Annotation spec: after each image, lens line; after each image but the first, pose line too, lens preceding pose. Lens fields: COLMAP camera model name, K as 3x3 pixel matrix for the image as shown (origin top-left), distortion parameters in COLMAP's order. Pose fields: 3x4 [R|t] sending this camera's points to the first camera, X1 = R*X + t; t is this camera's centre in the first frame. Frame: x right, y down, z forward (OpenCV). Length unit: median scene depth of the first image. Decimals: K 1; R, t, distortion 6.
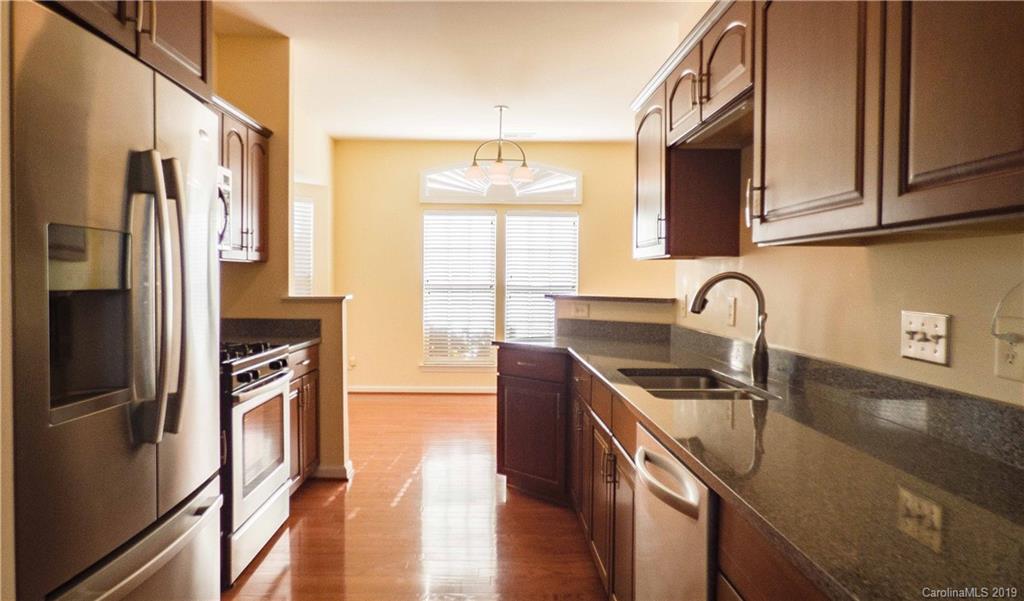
lens RADIAL K [[634.5, 0, 510.9], [0, 634.5, 298.1], [0, 0, 1]] dist [0.003573, 0.000778]
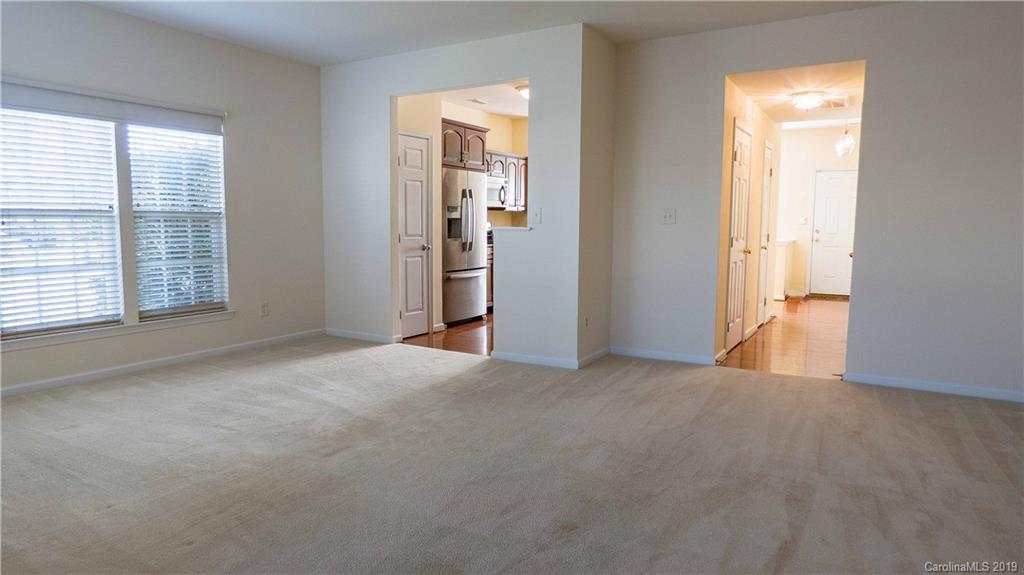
lens RADIAL K [[623.7, 0, 511.0], [0, 623.7, 285.7], [0, 0, 1]] dist [-0.036885, 0.027117]
pose [[0.838013, 0.057716, -0.542589, 2.267754], [-0.021060, 0.997070, 0.073534, 0.141348], [0.545244, -0.050196, 0.836773, -2.732196]]
